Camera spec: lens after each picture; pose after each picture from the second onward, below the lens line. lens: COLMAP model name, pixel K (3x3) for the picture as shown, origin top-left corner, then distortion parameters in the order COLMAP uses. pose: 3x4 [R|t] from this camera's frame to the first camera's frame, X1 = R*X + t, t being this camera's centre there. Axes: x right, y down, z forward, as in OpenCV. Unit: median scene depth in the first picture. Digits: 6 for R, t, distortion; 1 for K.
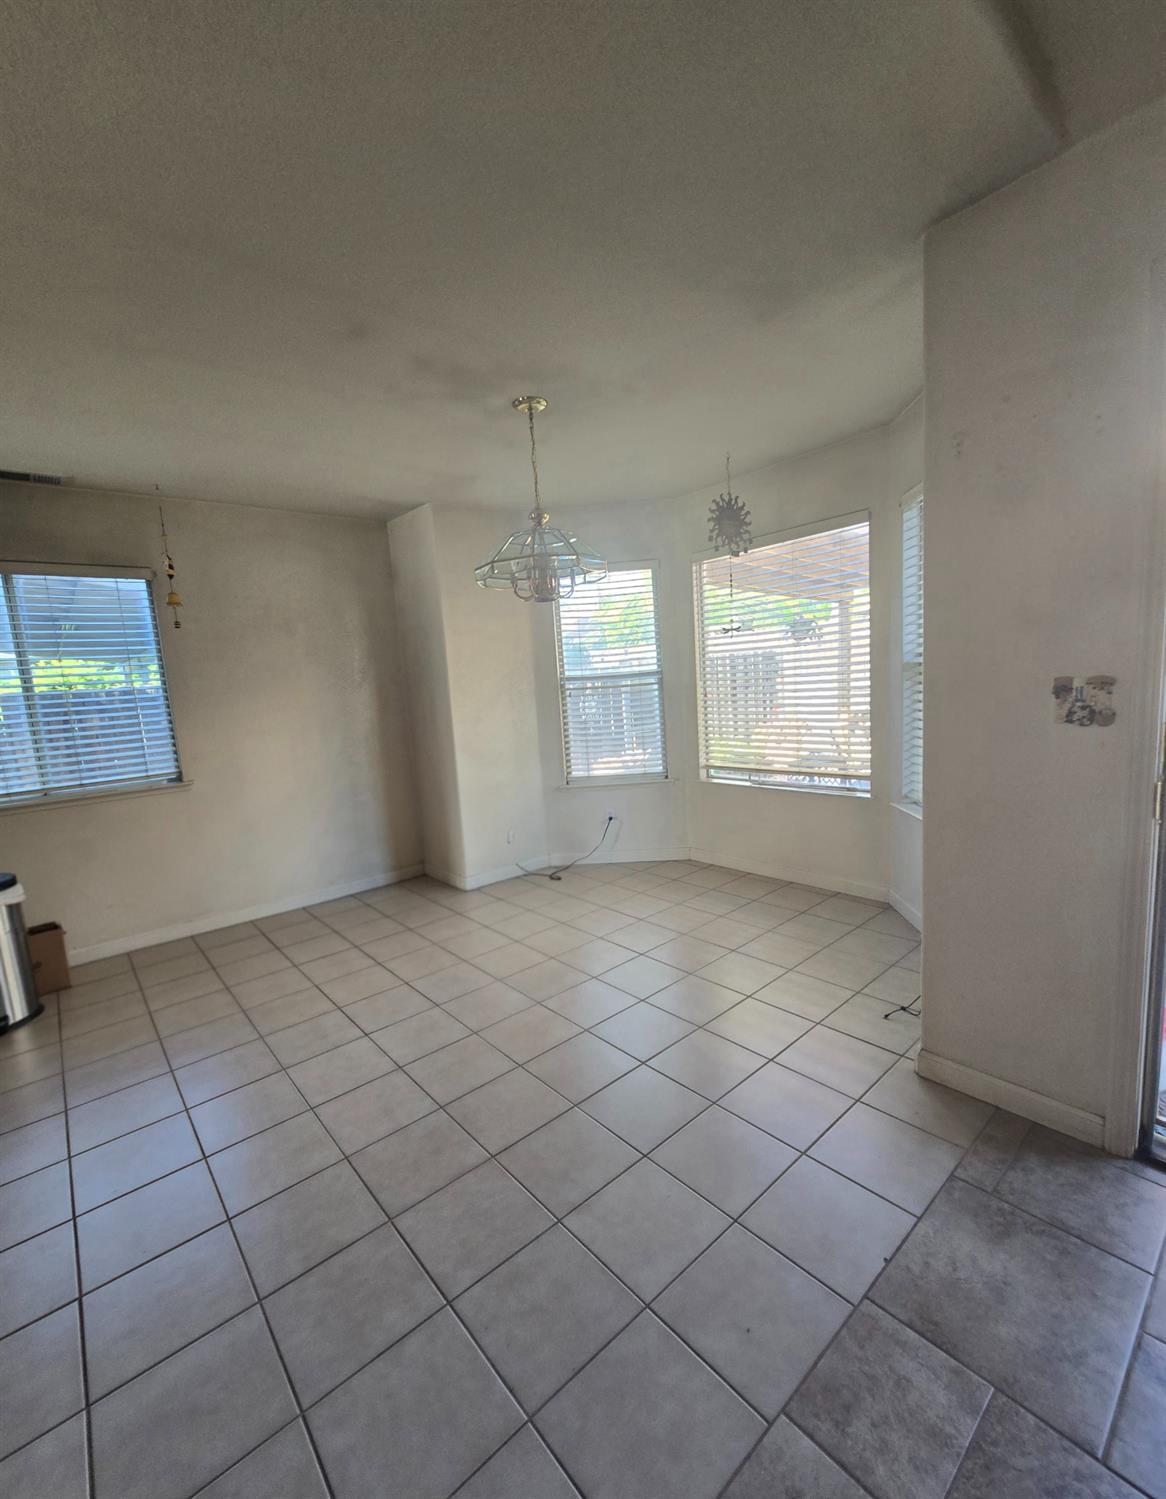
lens RADIAL K [[631.9, 0, 610.3], [0, 631.9, 759.9], [0, 0, 1]] dist [0.000032, 0.000174]
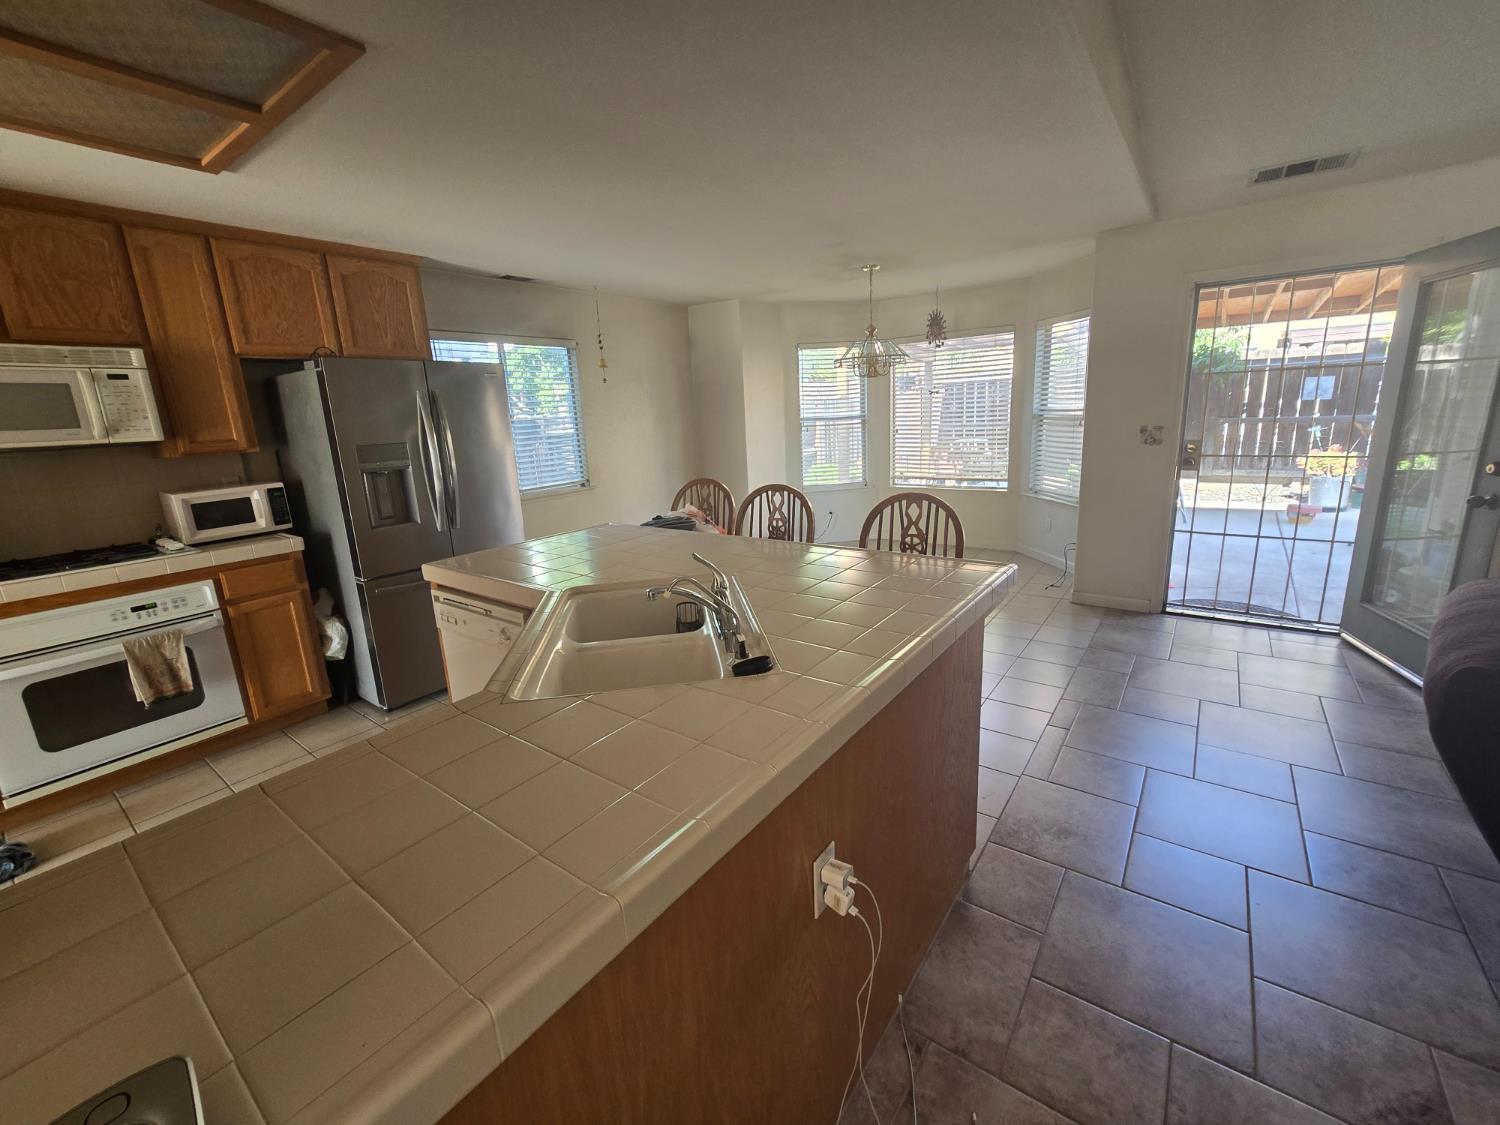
lens RADIAL K [[607.2, 0, 753.2], [0, 607.2, 541.0], [0, 0, 1]] dist [-0.000024, -0.000008]
pose [[0.979165, -0.025524, 0.201457, -0.606619], [0.010013, 0.996931, 0.077642, 0.057149], [-0.202821, -0.074007, 0.976415, -0.498134]]
